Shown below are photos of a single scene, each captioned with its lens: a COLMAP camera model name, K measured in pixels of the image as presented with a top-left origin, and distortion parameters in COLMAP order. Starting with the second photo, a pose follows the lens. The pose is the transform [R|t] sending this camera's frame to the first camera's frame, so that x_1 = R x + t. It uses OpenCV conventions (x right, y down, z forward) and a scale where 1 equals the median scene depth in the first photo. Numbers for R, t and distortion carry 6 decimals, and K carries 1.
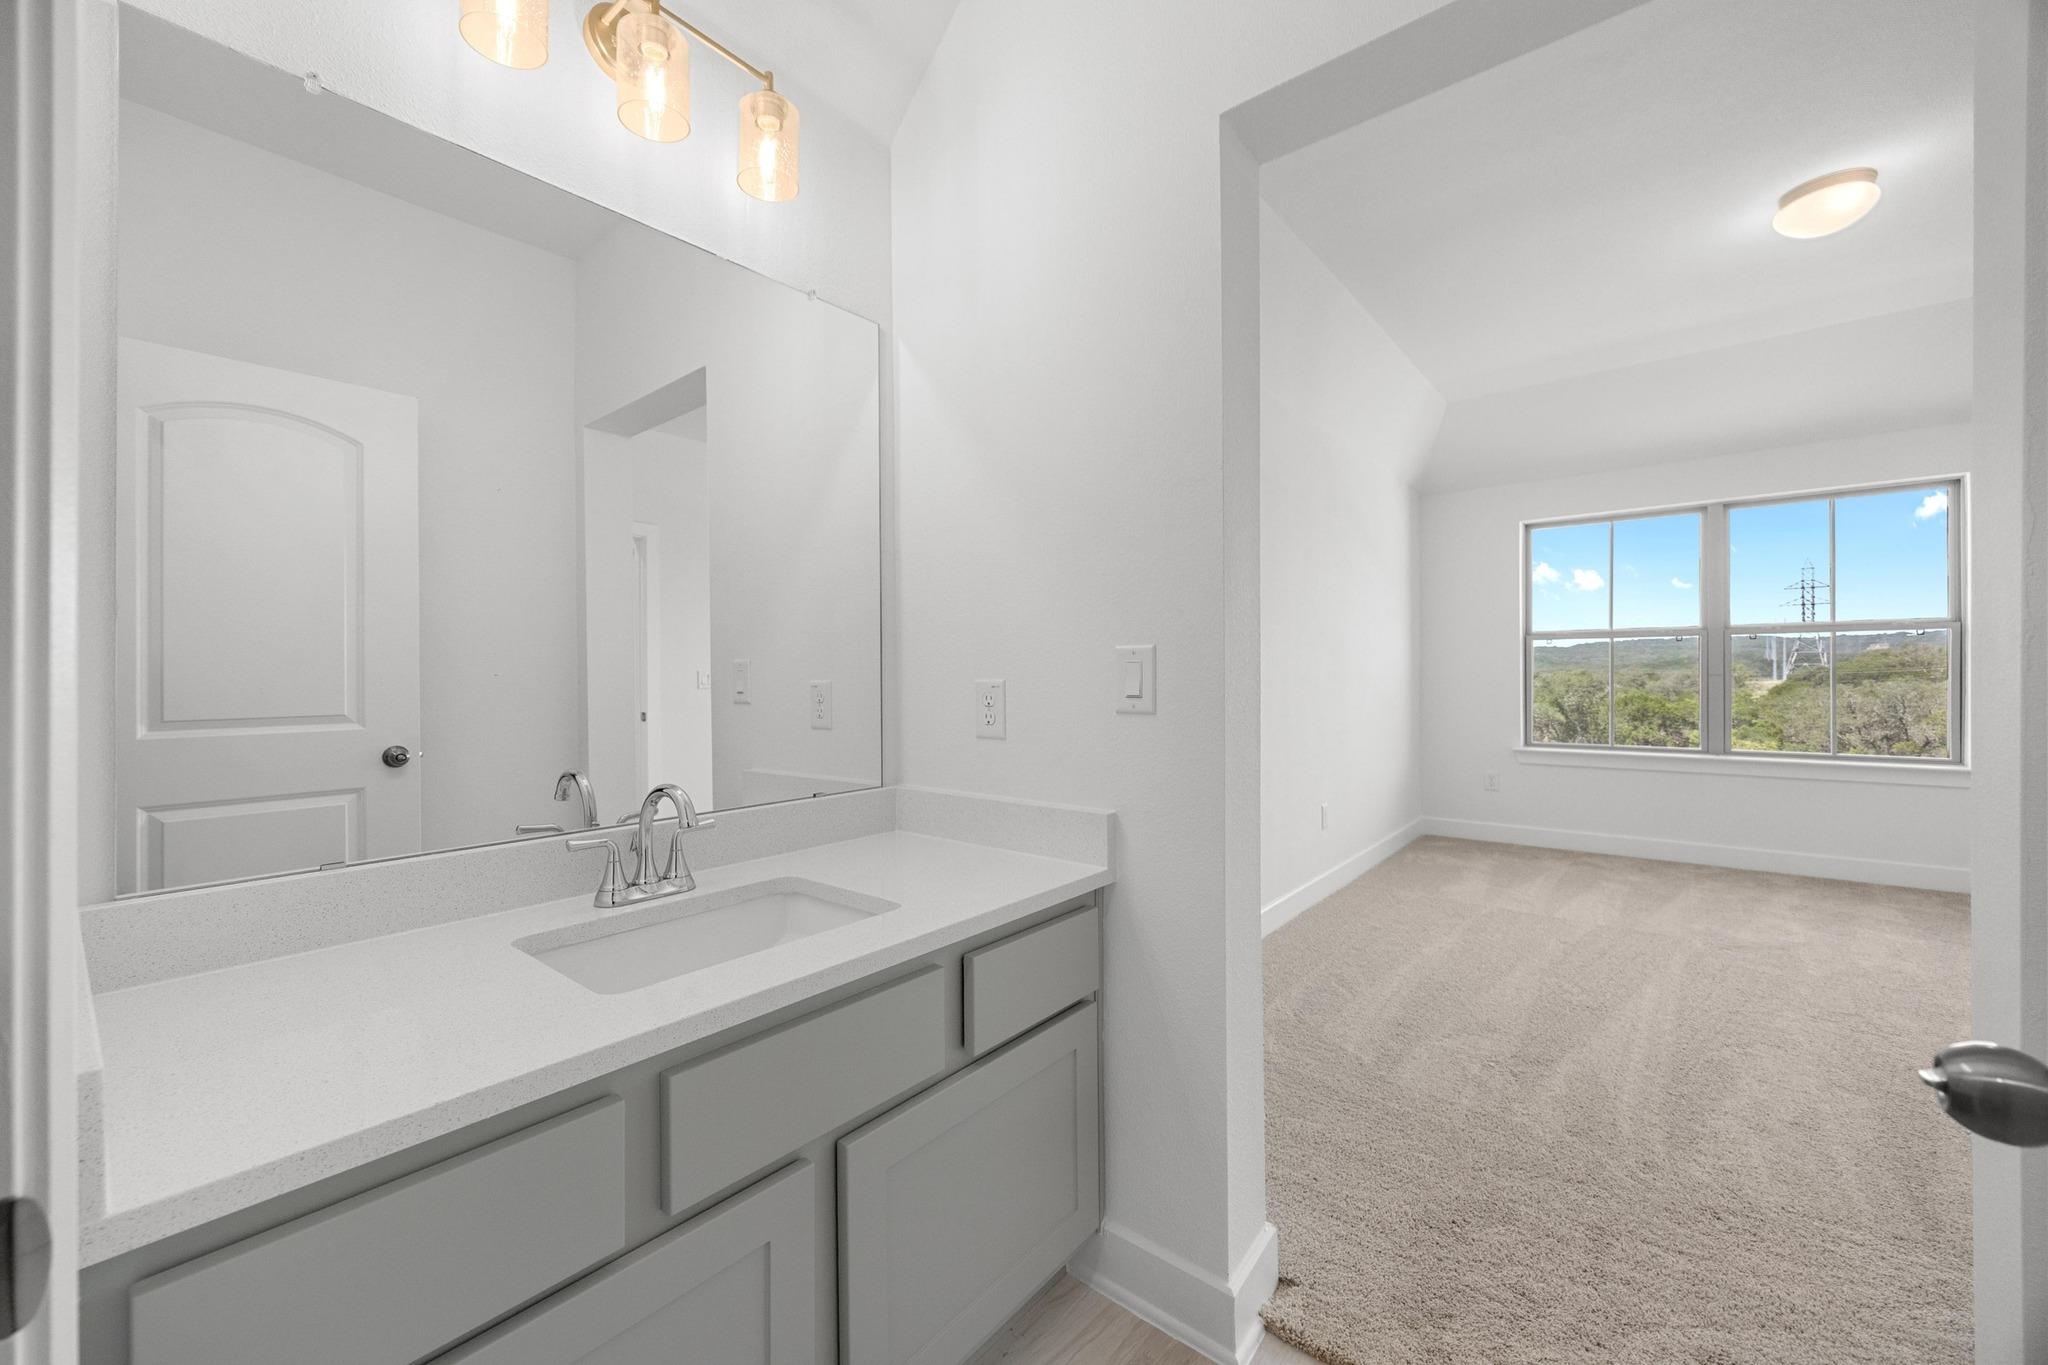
lens RADIAL K [[766.0, 0, 1034.3], [0, 766.0, 669.4], [0, 0, 1]] dist [-0.008356, -0.000008]
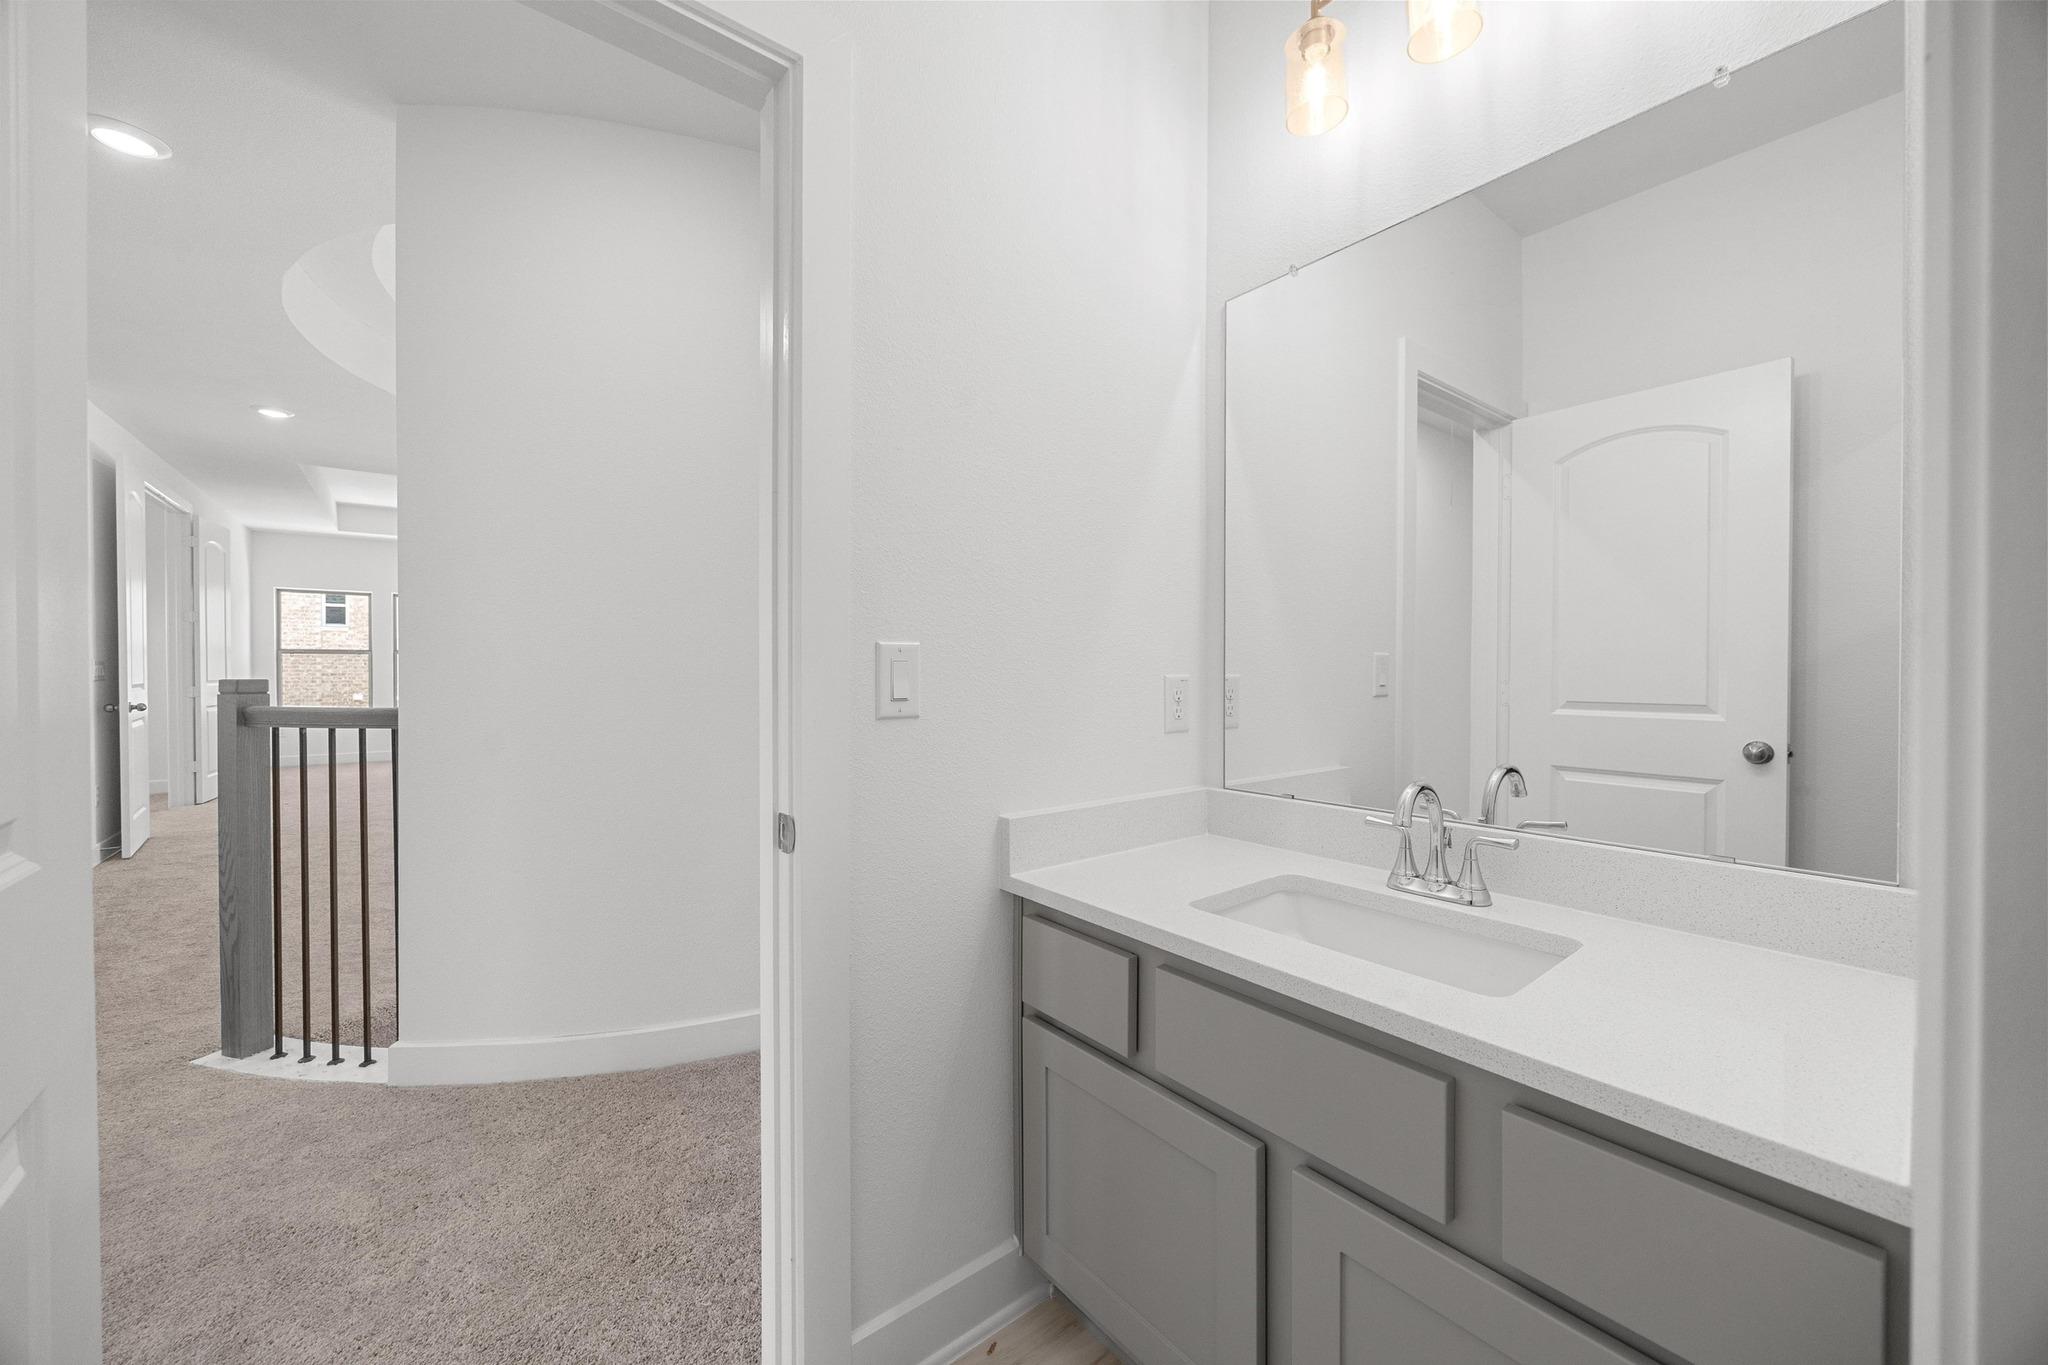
lens RADIAL K [[766.0, 0, 1031.1], [0, 766.0, 683.0], [0, 0, 1]] dist [-0.008356, -0.000008]
pose [[-0.199606, 0.021603, -0.979638, 0.596337], [0.008503, 0.999757, 0.020314, 0.003748], [0.979839, -0.004275, -0.199742, 0.721423]]
